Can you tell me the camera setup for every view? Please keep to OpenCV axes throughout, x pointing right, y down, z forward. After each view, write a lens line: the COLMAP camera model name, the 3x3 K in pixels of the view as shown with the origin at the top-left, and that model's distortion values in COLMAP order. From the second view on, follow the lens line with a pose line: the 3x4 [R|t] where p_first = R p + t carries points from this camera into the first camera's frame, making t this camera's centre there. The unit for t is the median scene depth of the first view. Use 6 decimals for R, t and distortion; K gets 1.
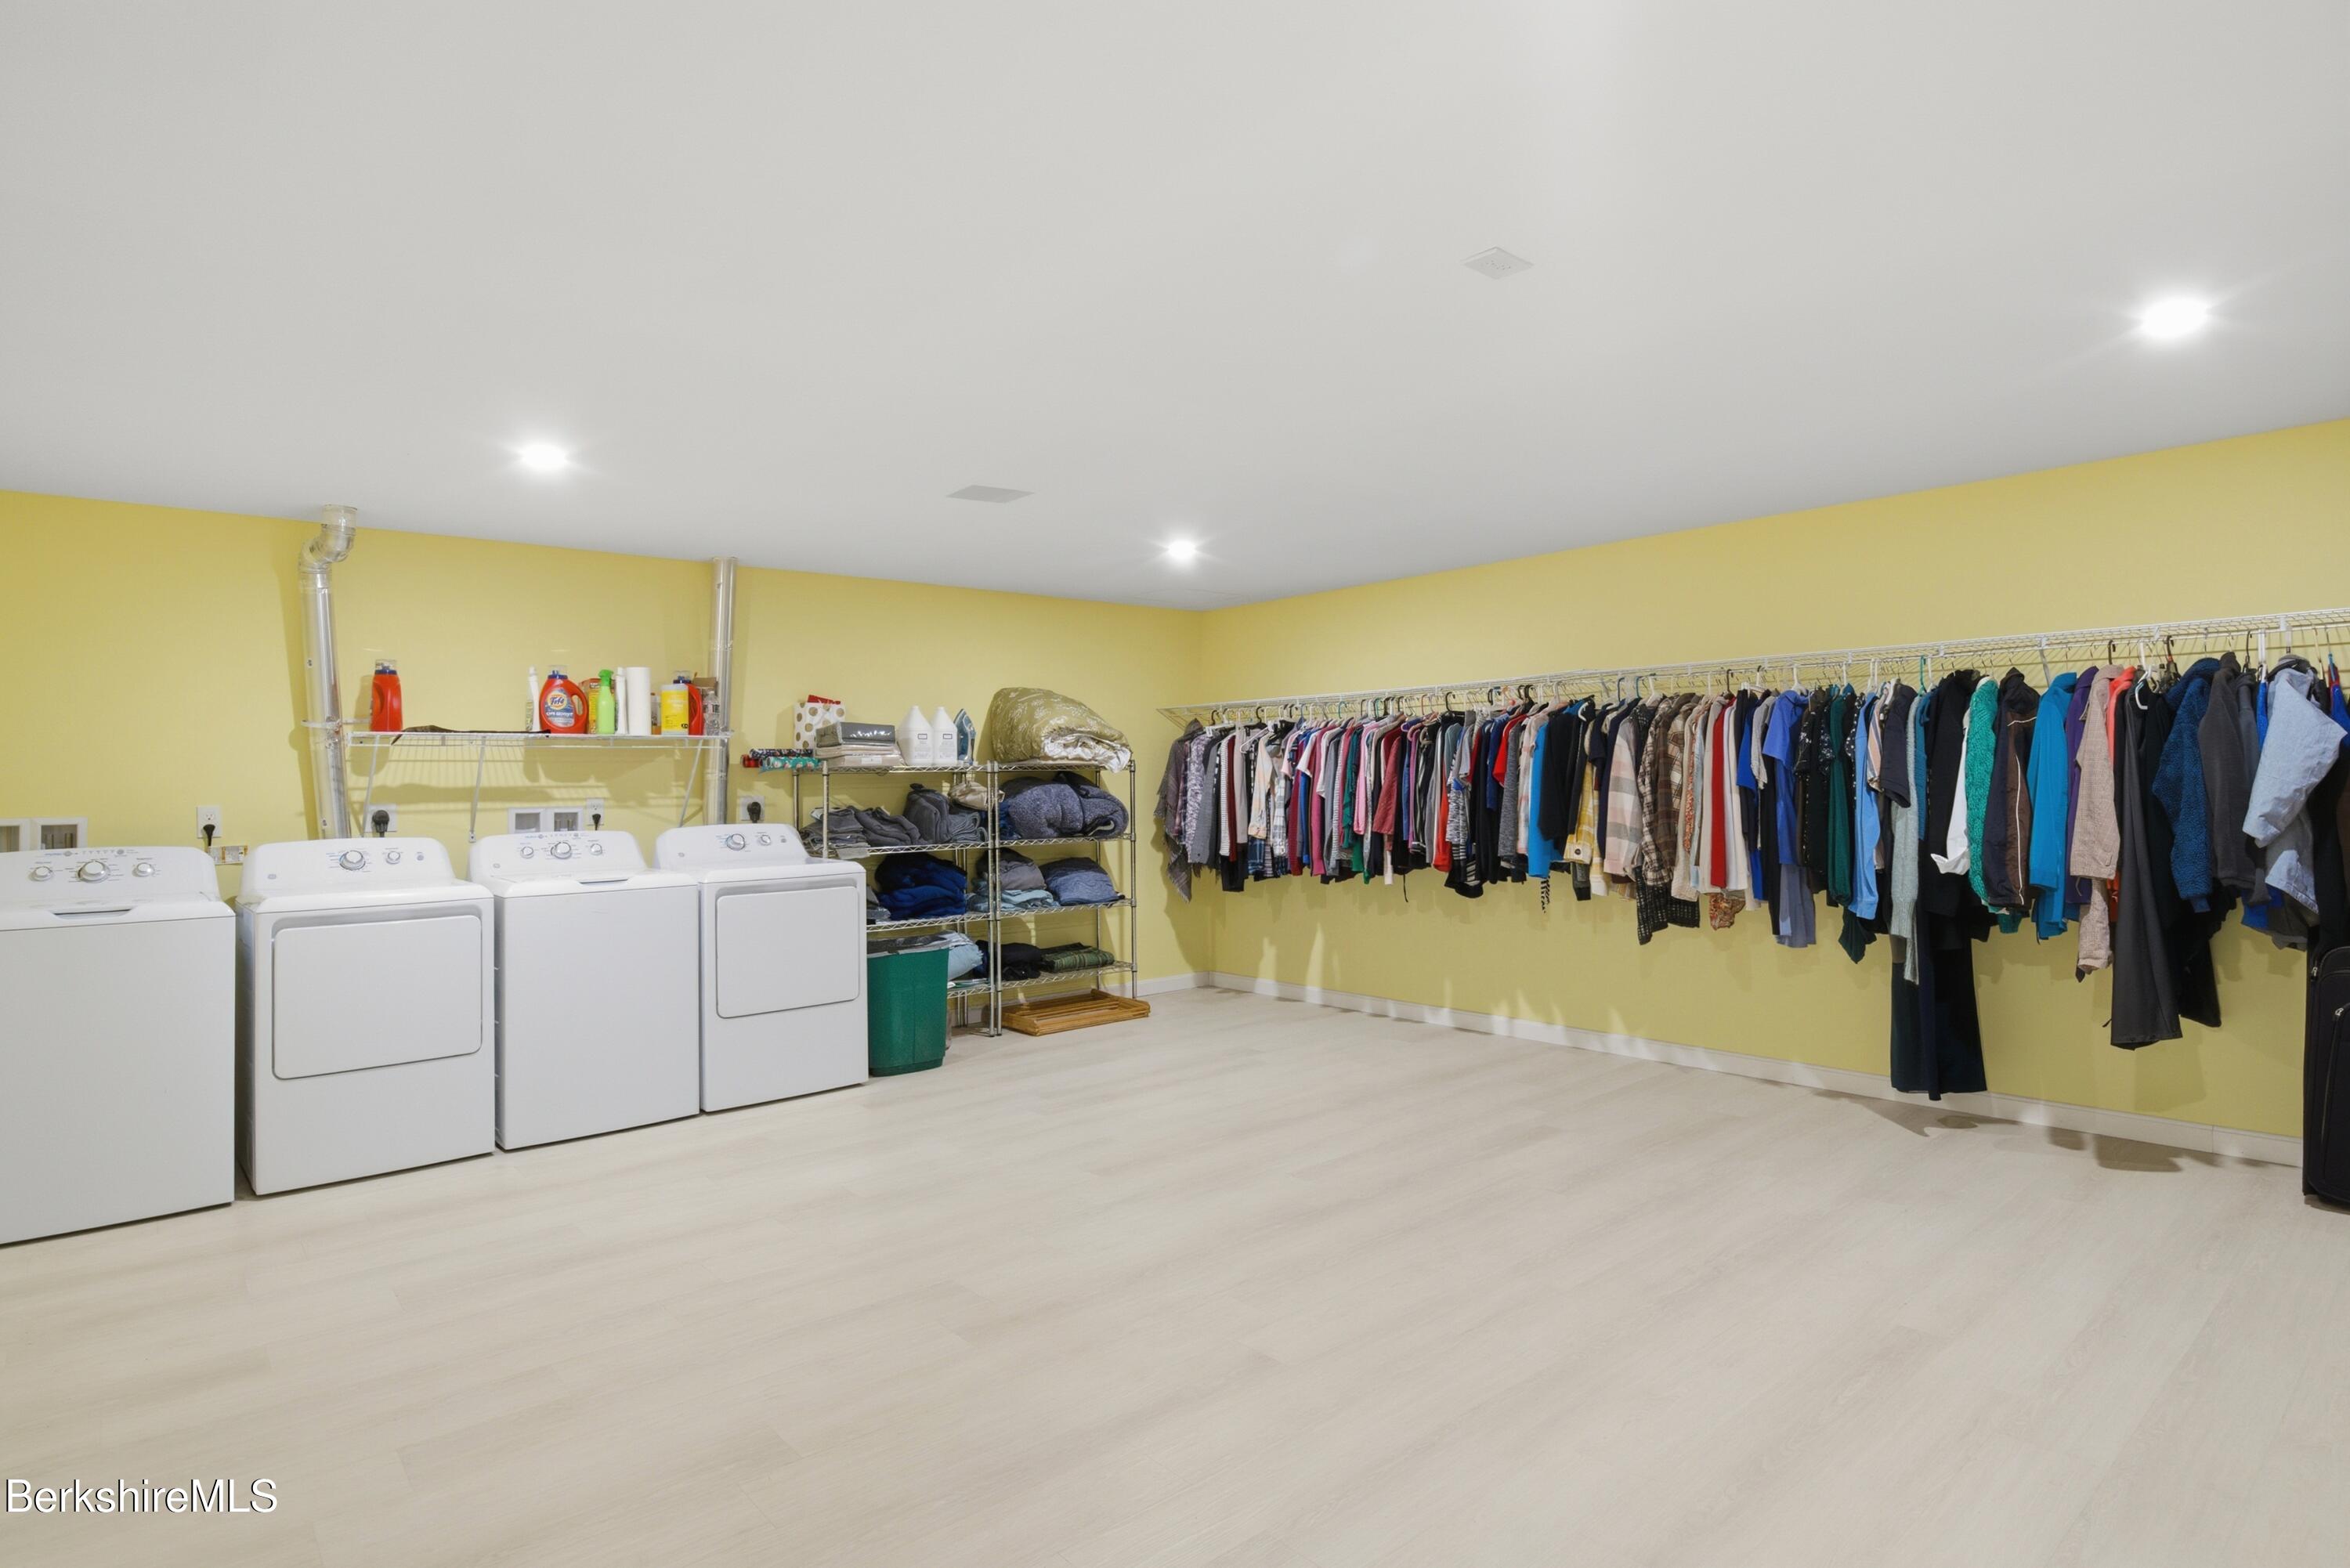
lens RADIAL K [[1215.3, 0, 1176.3], [0, 1215.3, 751.3], [0, 0, 1]] dist [0.000108, 0.000105]
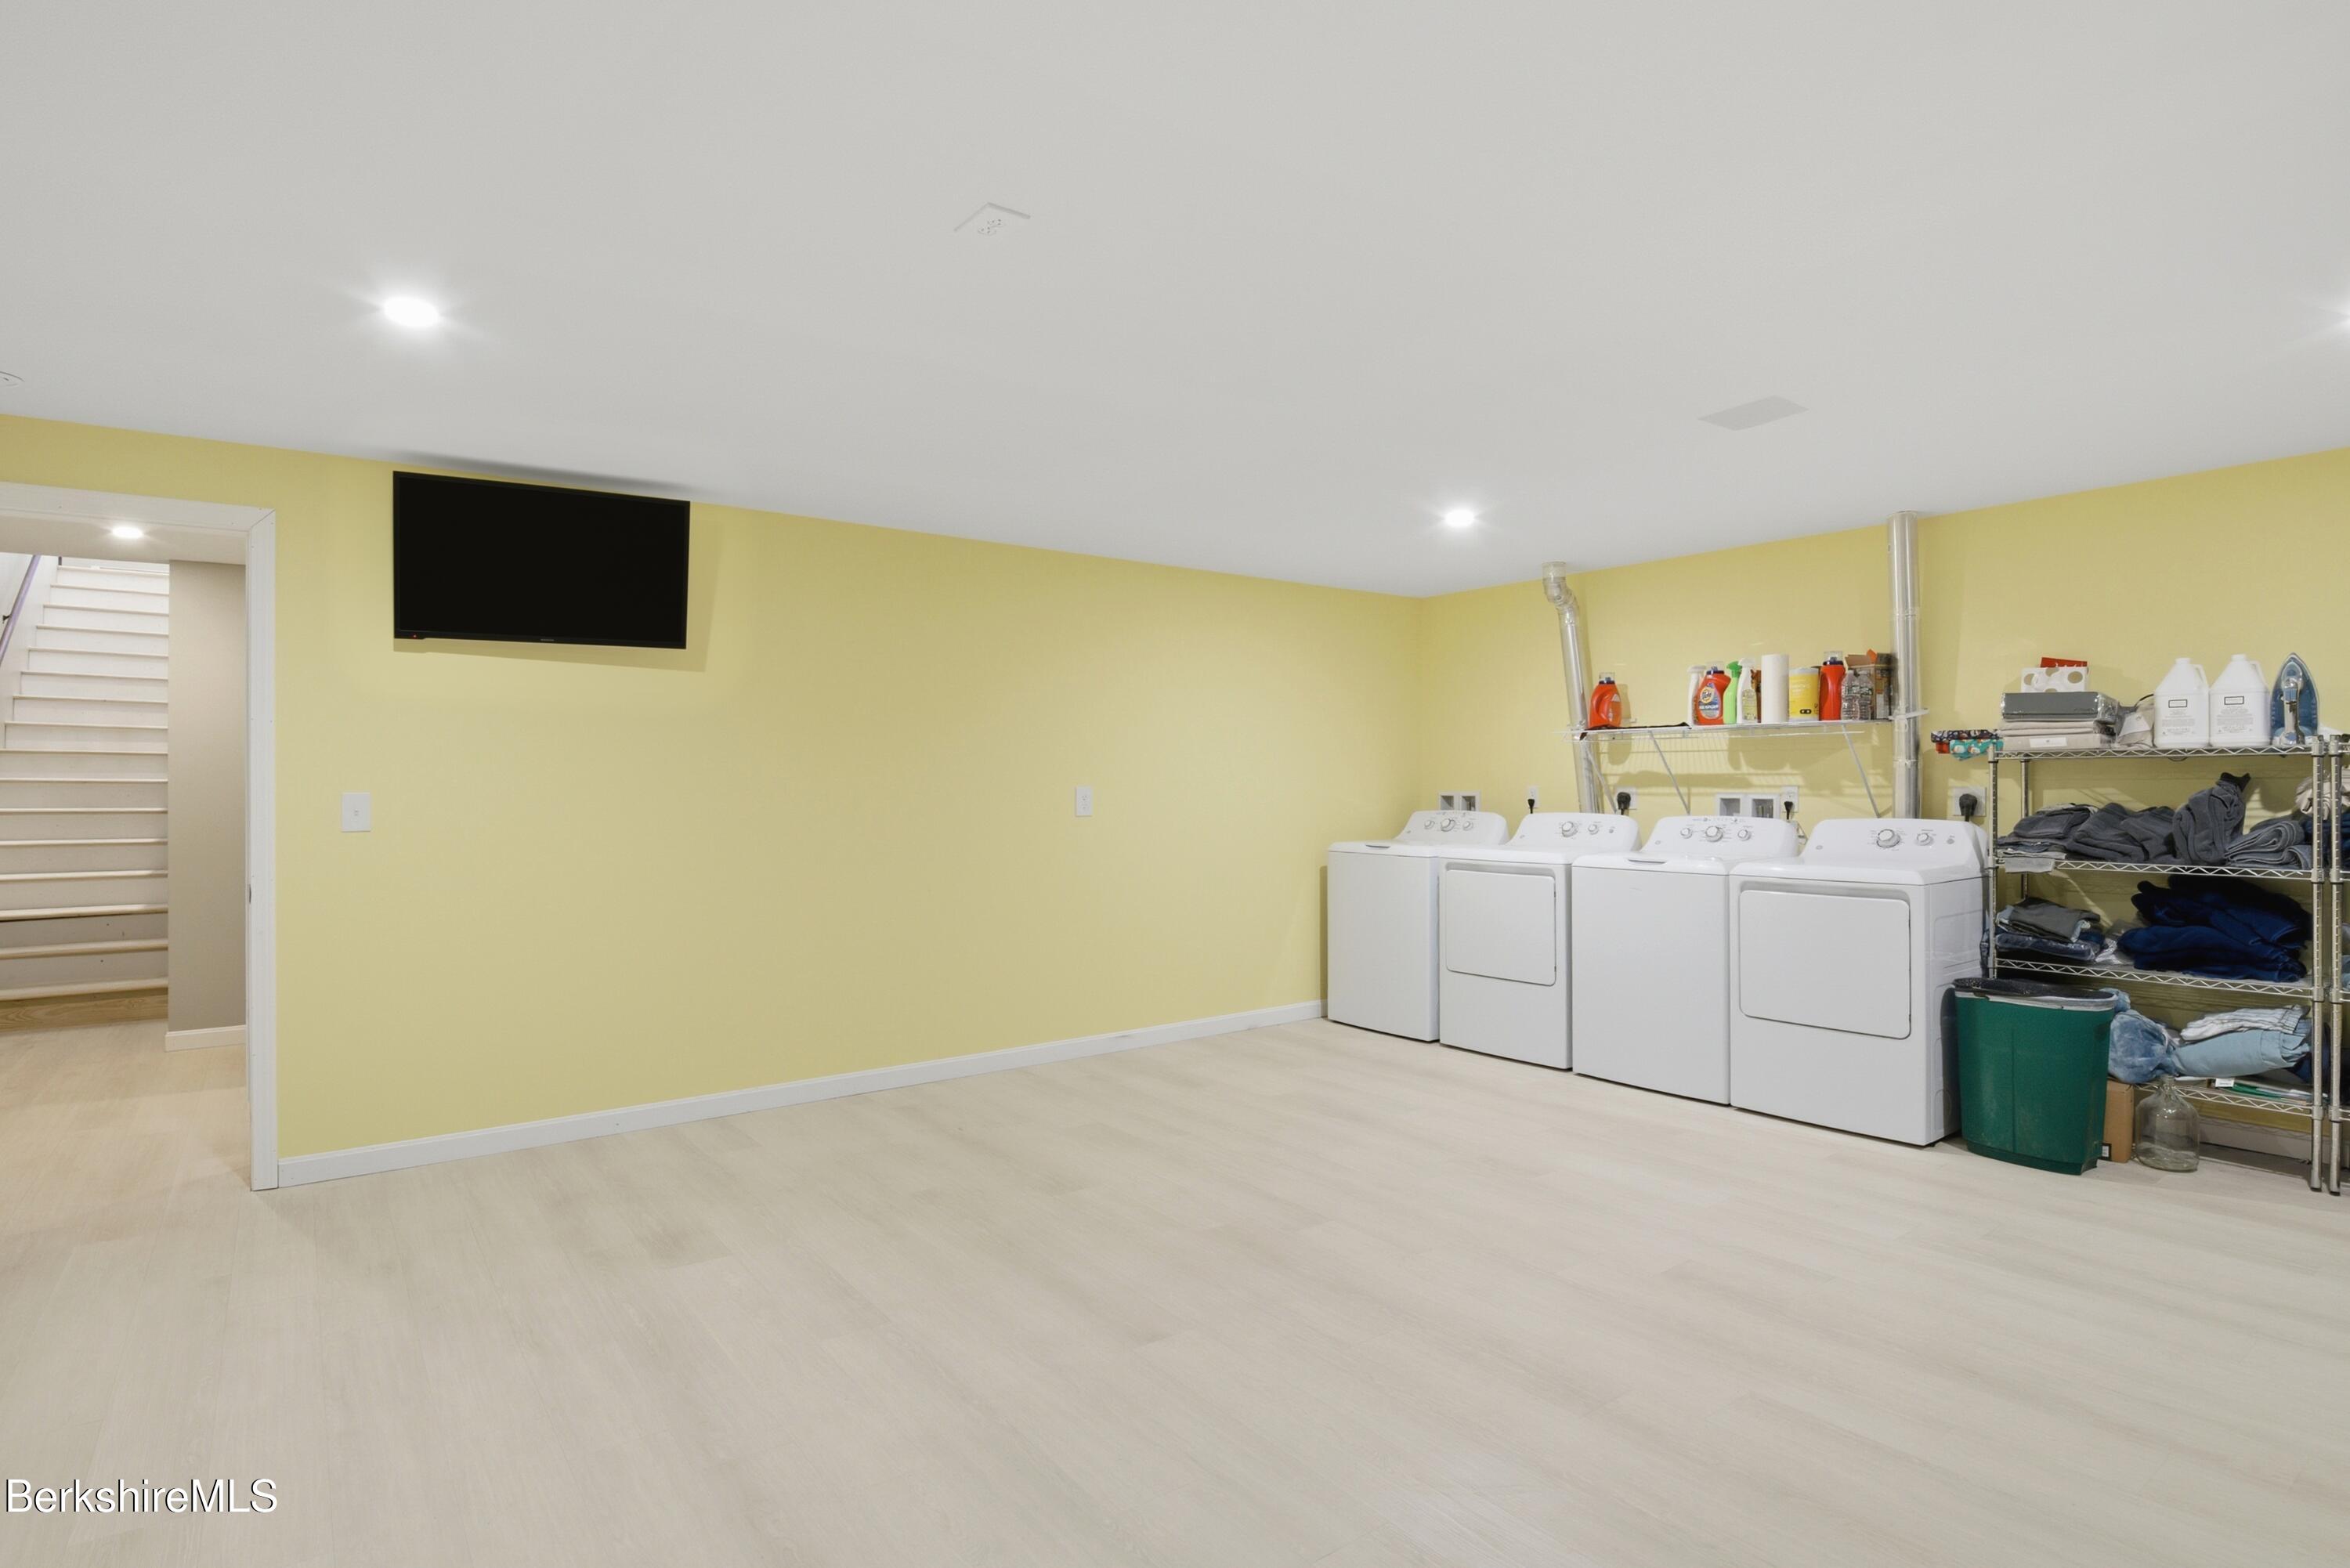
lens RADIAL K [[1190.0, 0, 1182.9], [0, 1190.0, 790.2], [0, 0, 1]] dist [-0.000369, 0.000047]
pose [[-0.048834, 0.022086, -0.998563, 0.547655], [0.030232, 0.999330, 0.020624, 0.006697], [0.998349, -0.029182, -0.049469, 0.556342]]
